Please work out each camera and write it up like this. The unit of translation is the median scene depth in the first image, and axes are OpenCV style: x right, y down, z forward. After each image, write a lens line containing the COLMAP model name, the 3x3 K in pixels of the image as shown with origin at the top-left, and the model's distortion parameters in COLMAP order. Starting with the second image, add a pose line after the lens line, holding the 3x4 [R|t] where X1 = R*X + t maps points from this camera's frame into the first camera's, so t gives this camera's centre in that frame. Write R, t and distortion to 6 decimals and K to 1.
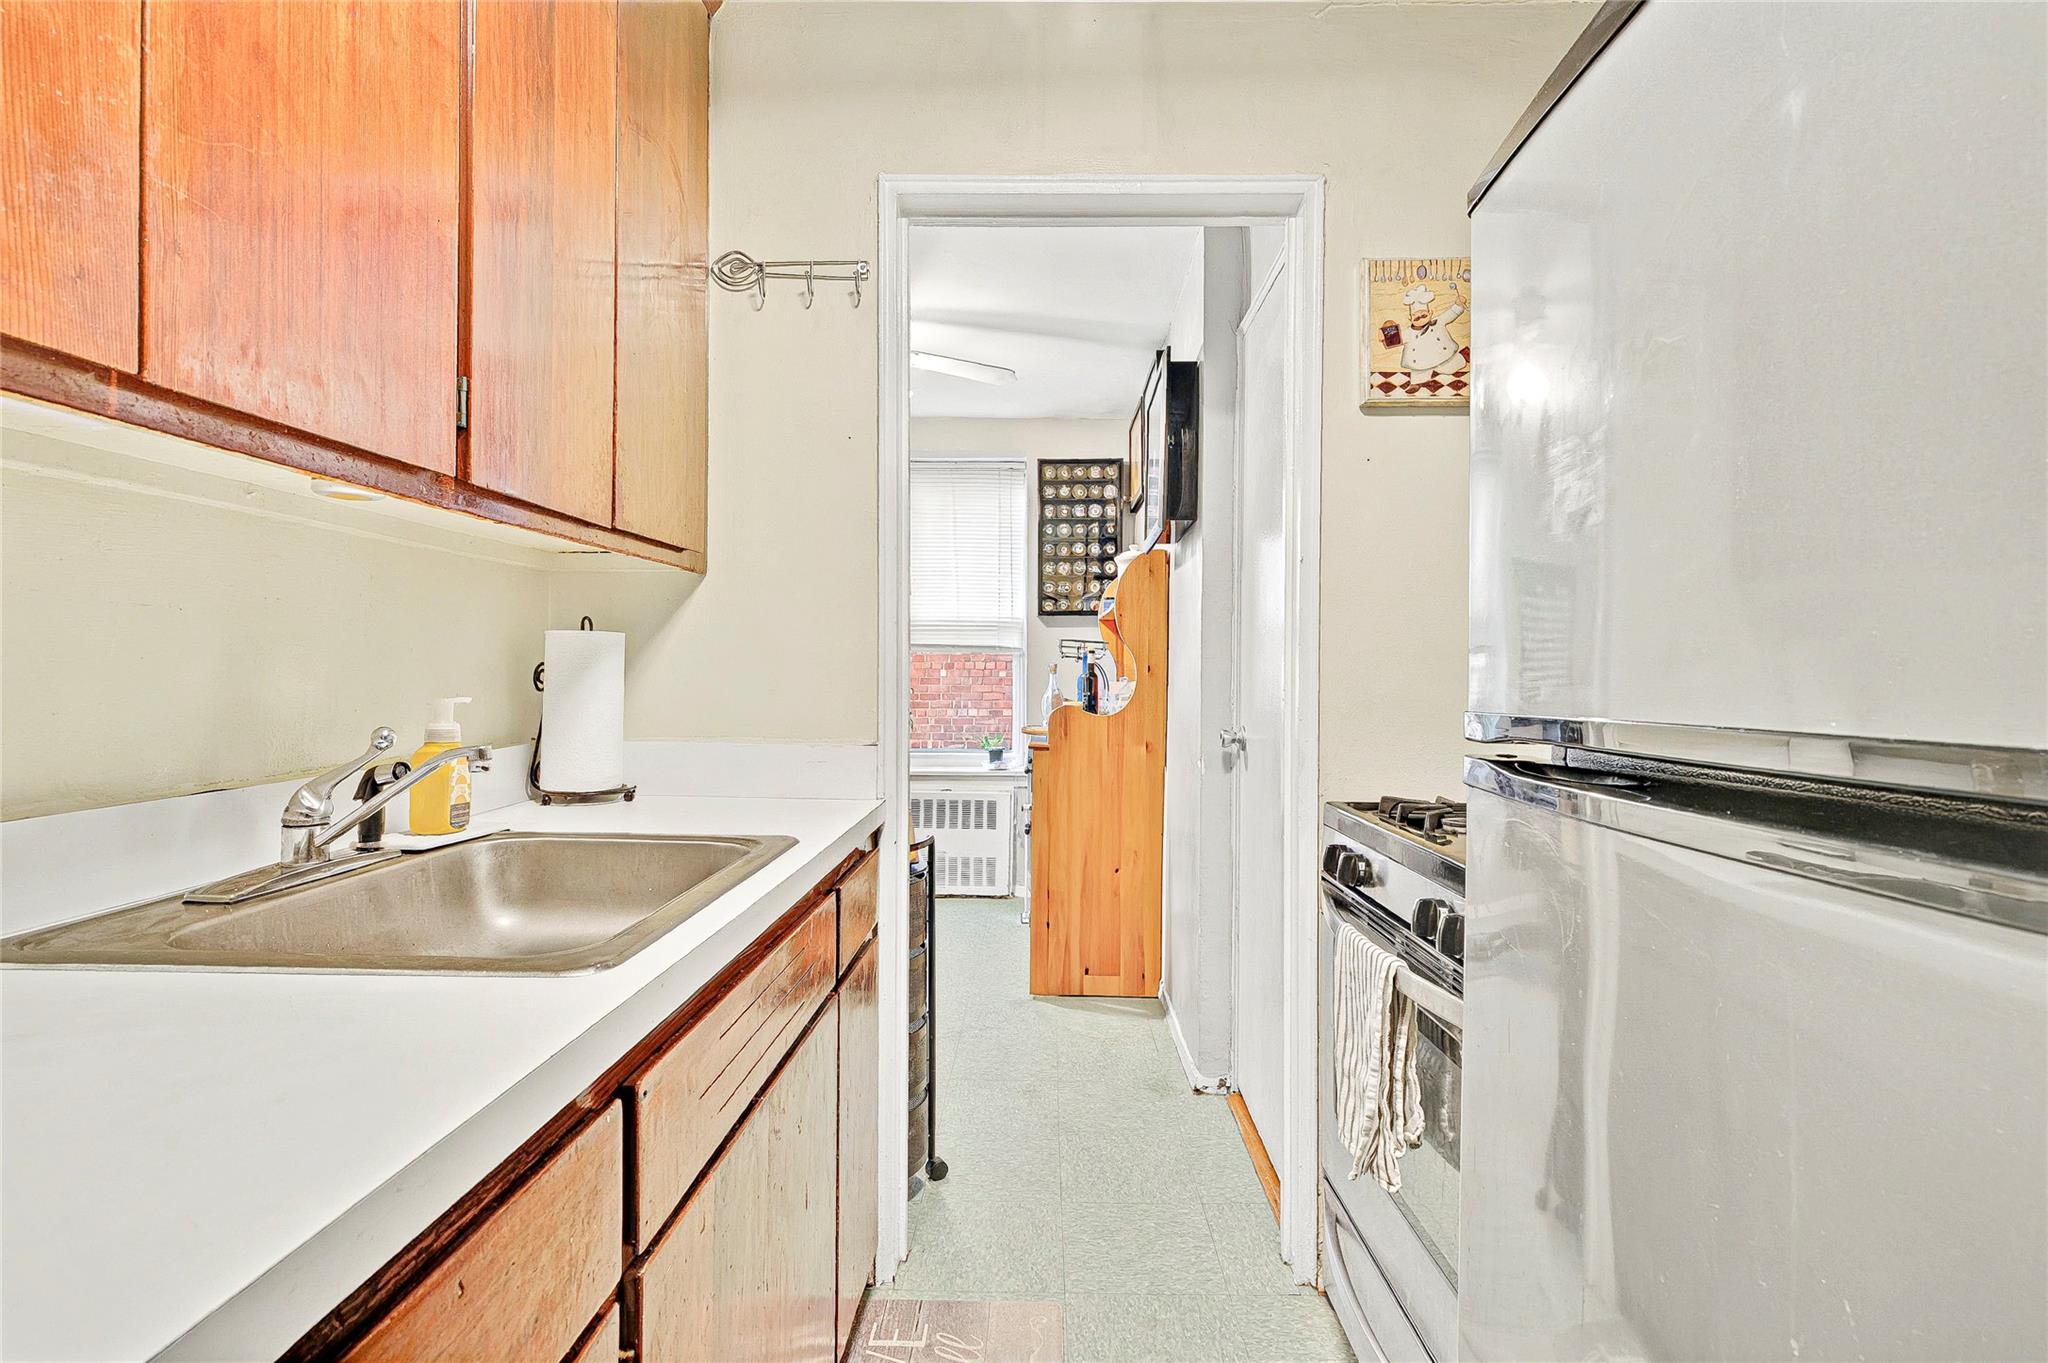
lens RADIAL K [[938.3, 0, 1030.9], [0, 938.3, 655.0], [0, 0, 1]] dist [-0.000099, -0.000145]
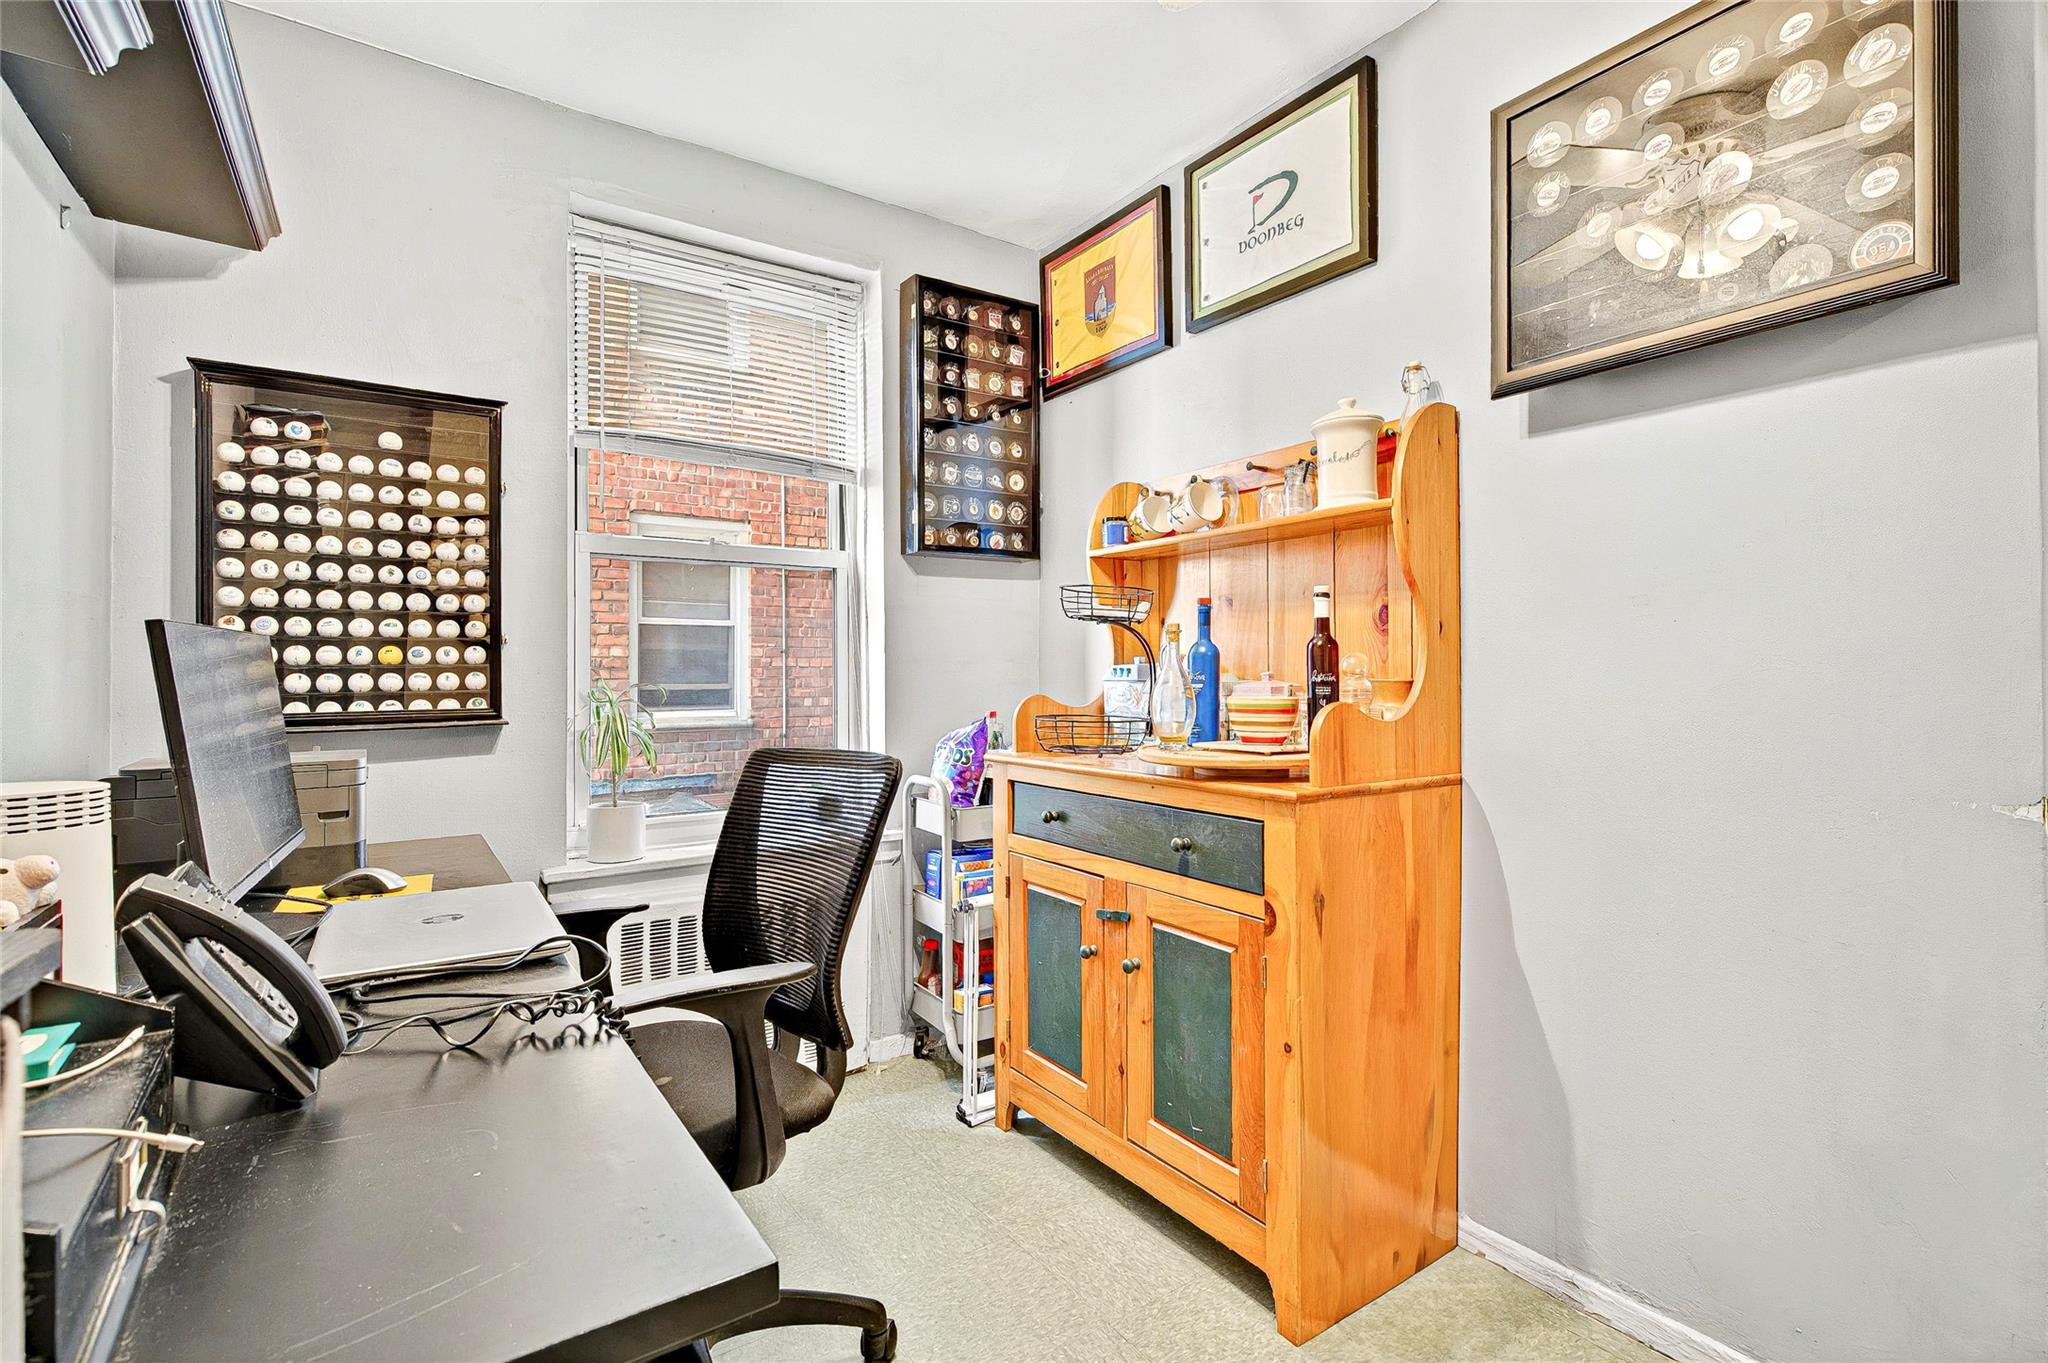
lens RADIAL K [[938.3, 0, 1030.9], [0, 938.3, 655.0], [0, 0, 1]] dist [-0.000099, -0.000145]
pose [[0.818202, 0.001690, 0.574929, -0.257774], [0.002921, 0.999971, -0.007096, 0.023865], [-0.574924, 0.007485, 0.818173, 0.498308]]
